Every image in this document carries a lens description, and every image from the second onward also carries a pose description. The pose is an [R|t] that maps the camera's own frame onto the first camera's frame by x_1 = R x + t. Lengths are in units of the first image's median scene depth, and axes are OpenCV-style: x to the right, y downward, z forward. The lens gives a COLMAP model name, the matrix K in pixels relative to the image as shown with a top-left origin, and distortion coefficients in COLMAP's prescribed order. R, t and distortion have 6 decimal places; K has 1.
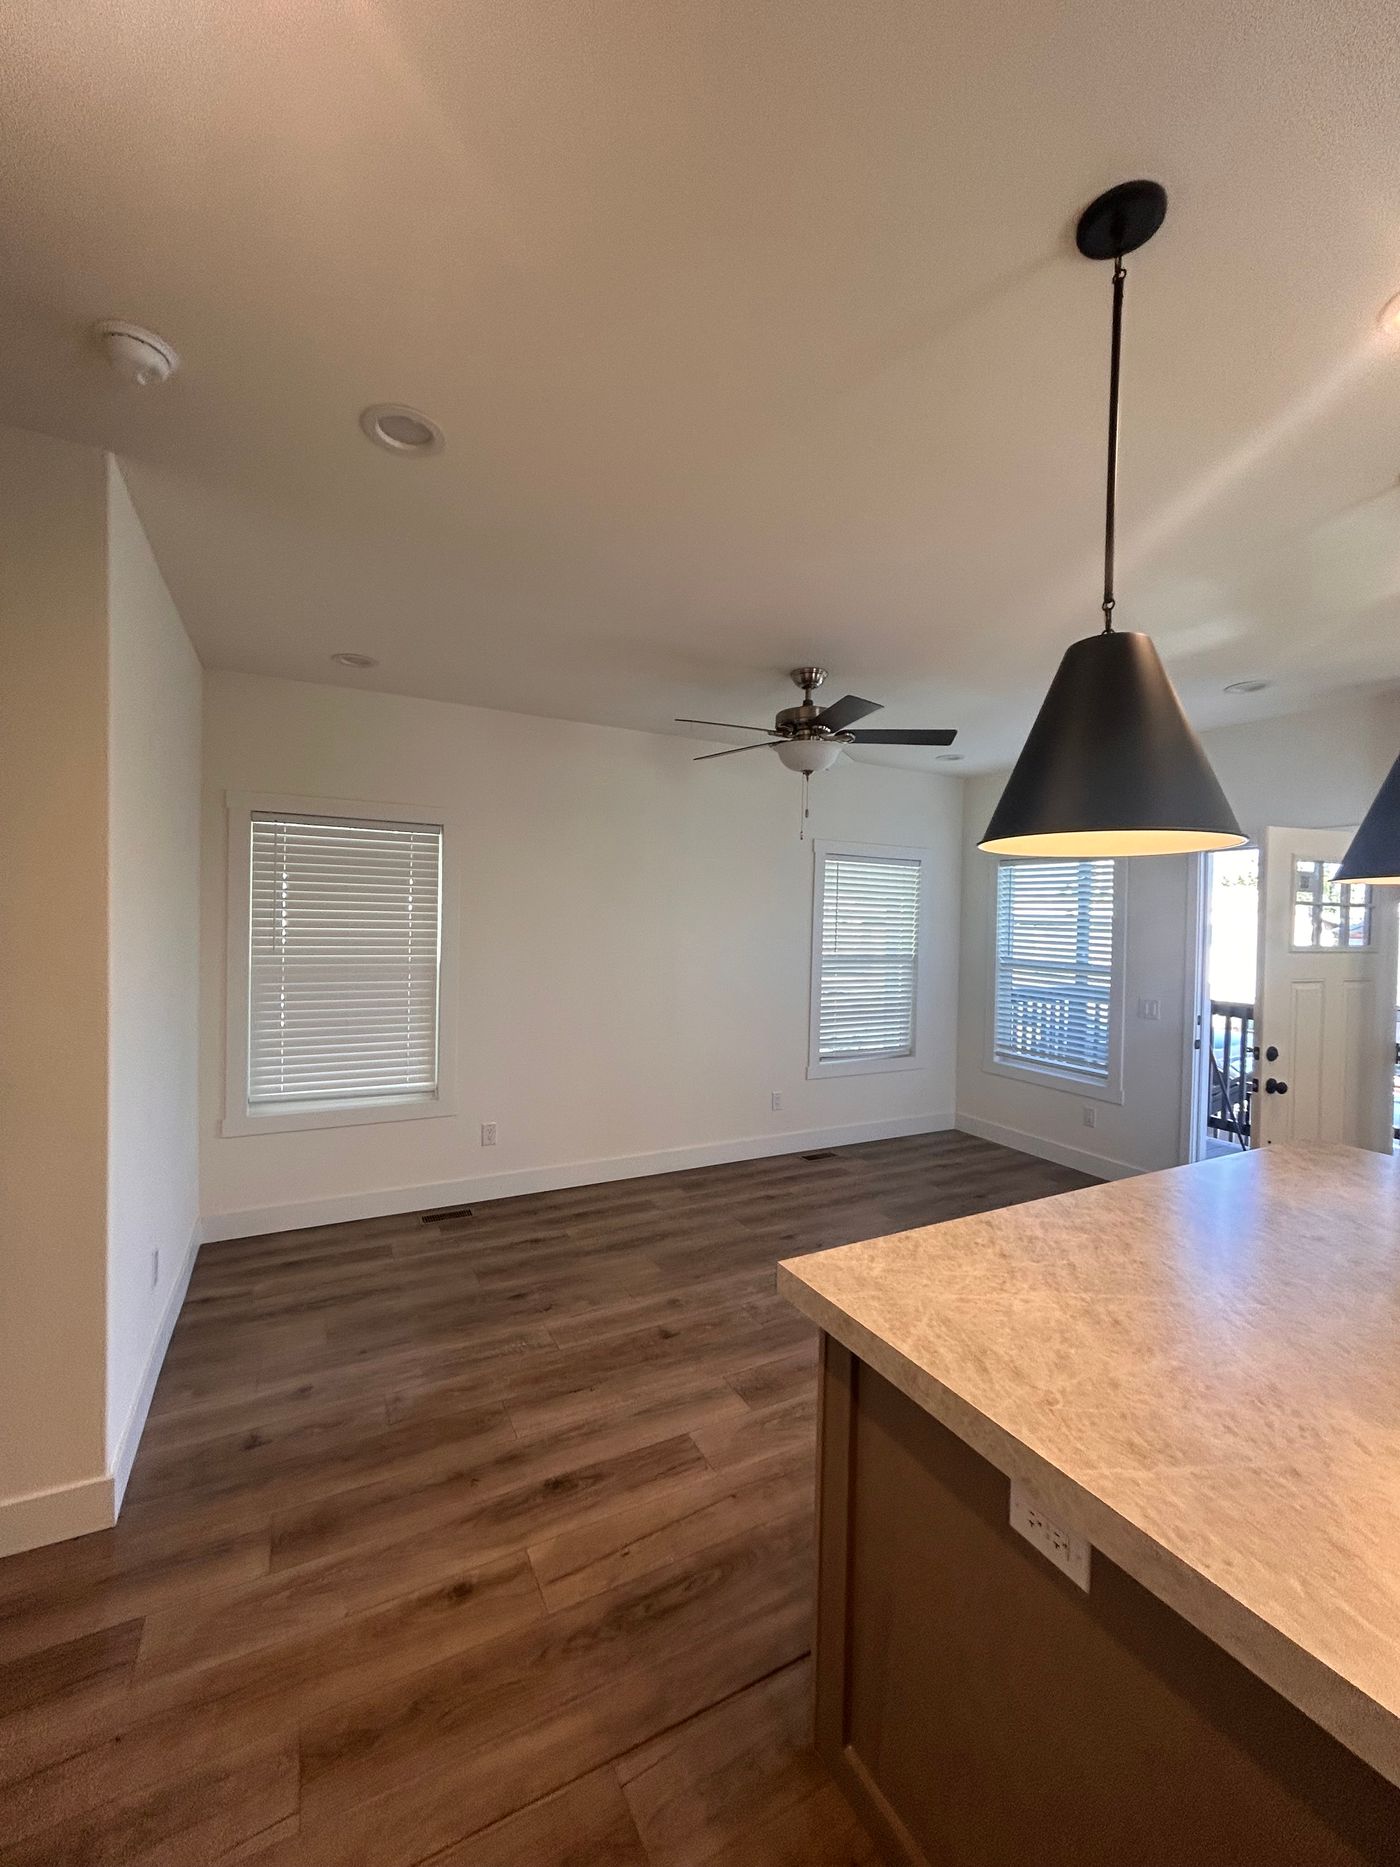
lens RADIAL K [[753.5, 0, 700.0], [0, 753.5, 933.5], [0, 0, 1]] dist [0.000222, 0.000056]
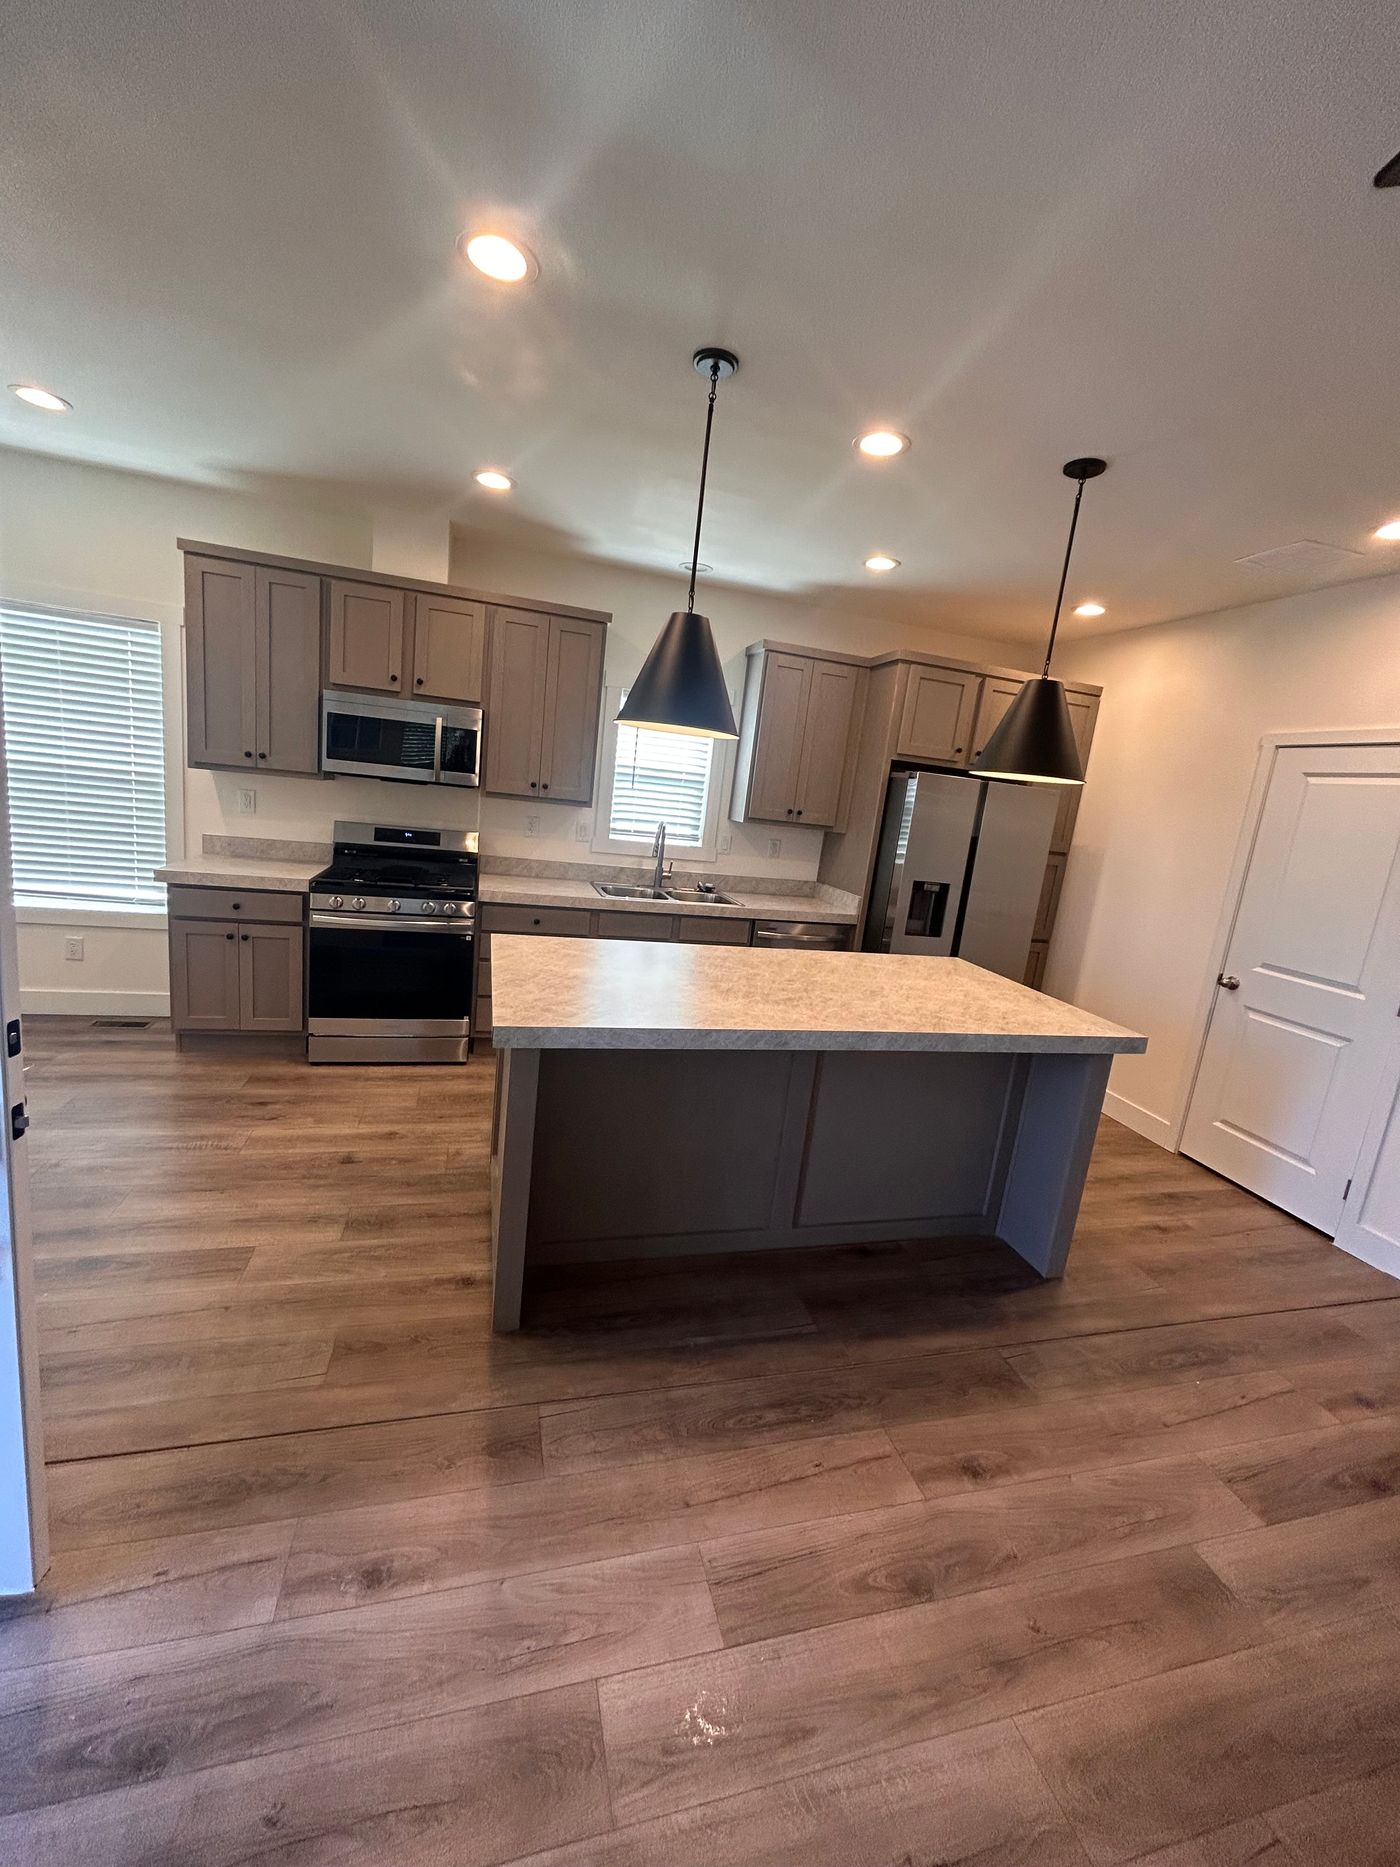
lens RADIAL K [[753.5, 0, 700.0], [0, 753.5, 933.5], [0, 0, 1]] dist [0.000222, 0.000056]
pose [[-0.967688, -0.163870, 0.191642, -0.024664], [-0.123802, 0.970888, 0.205060, -0.016315], [-0.219666, 0.174709, -0.959804, 1.796980]]
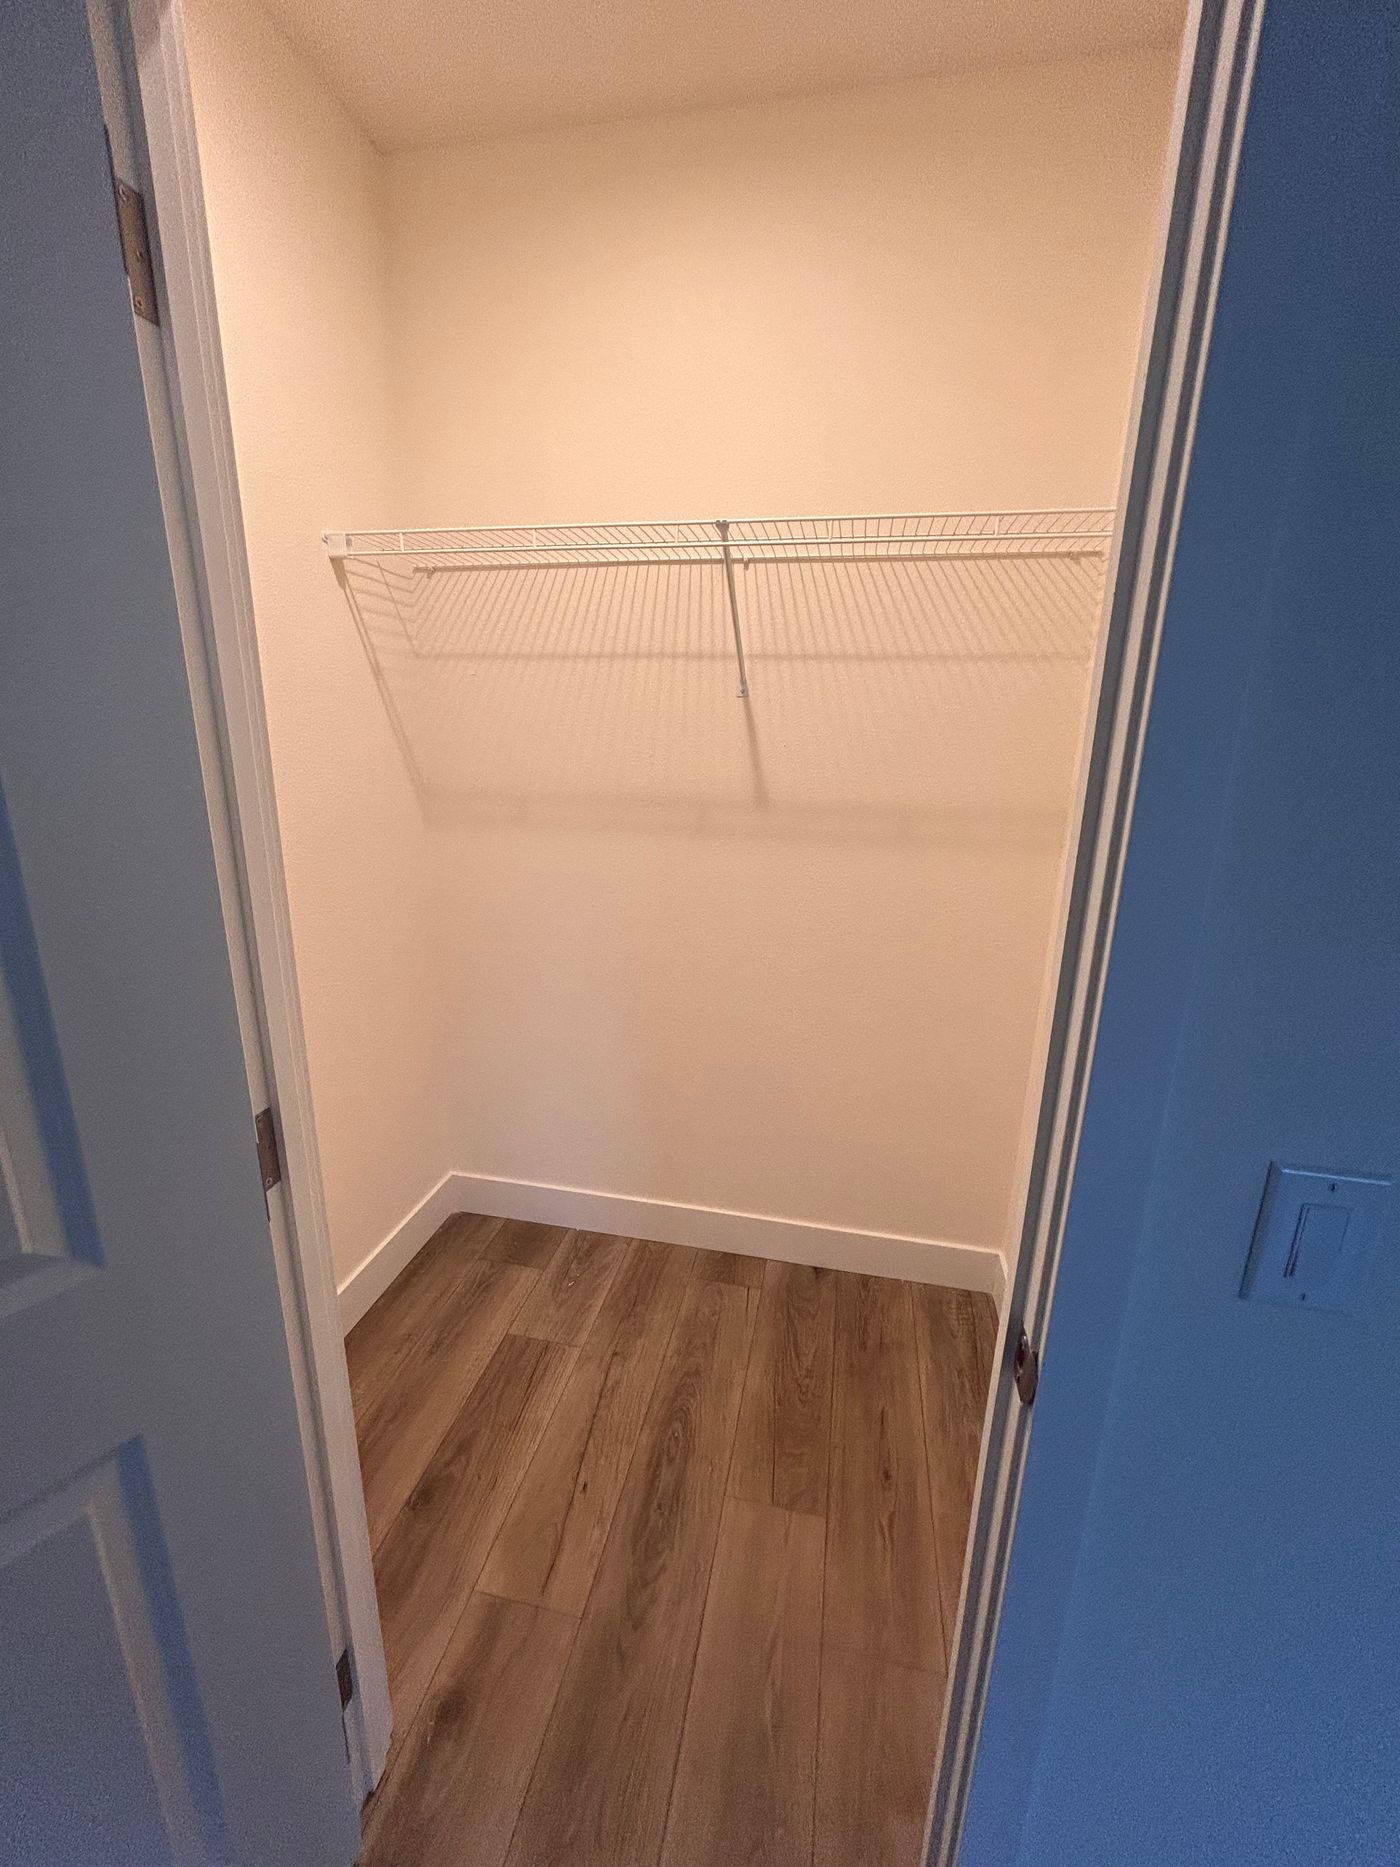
lens RADIAL K [[753.5, 0, 700.0], [0, 753.5, 933.5], [0, 0, 1]] dist [0.000222, 0.000056]
pose [[0.641427, -0.206821, 0.738780, -0.482326], [0.005155, 0.964117, 0.265428, 0.032611], [-0.767167, -0.166444, 0.619477, 0.489546]]
